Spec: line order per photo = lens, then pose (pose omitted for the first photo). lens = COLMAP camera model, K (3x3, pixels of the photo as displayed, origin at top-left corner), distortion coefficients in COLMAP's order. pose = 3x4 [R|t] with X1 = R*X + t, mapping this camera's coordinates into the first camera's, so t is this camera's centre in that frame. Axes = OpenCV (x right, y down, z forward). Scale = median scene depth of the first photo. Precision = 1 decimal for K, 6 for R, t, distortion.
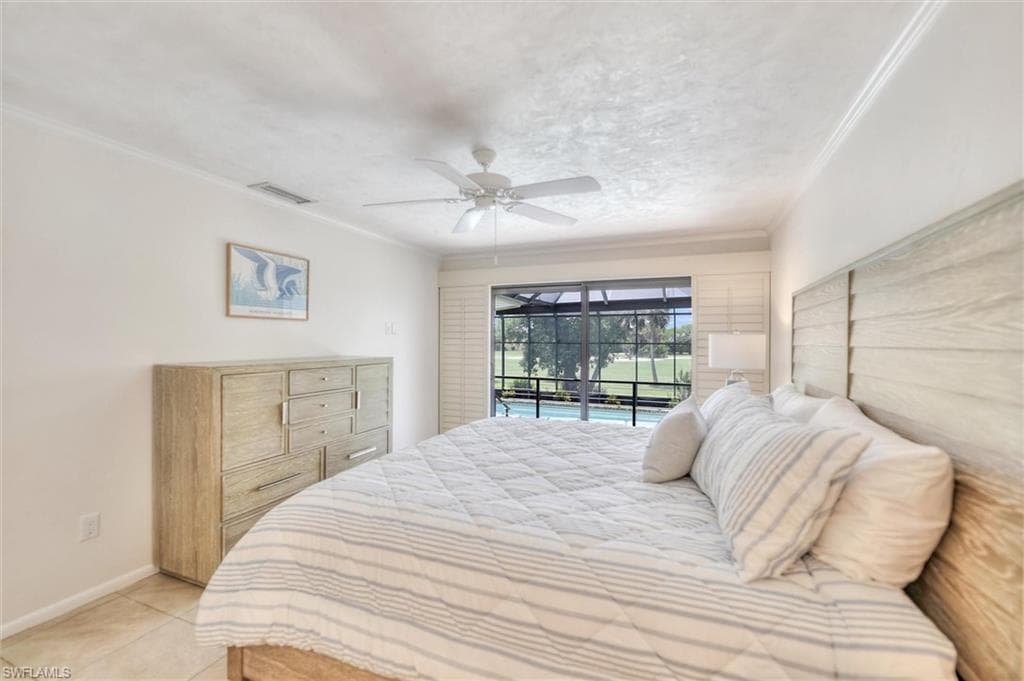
lens RADIAL K [[430.4, 0, 515.4], [0, 430.4, 333.3], [0, 0, 1]] dist [-0.002194, -0.000417]
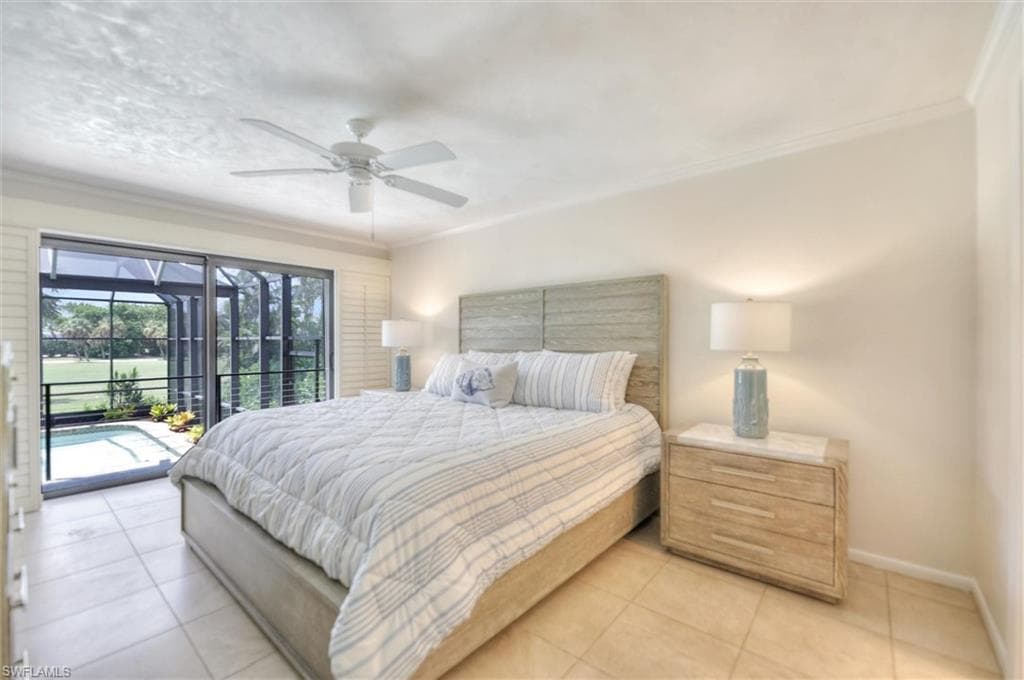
lens RADIAL K [[430.4, 0, 515.4], [0, 430.4, 332.8], [0, 0, 1]] dist [-0.002194, -0.000417]
pose [[0.287841, 0.009753, 0.957628, -0.881130], [-0.010995, 0.999916, -0.006879, 0.057536], [-0.957615, -0.008549, 0.287924, 0.361196]]
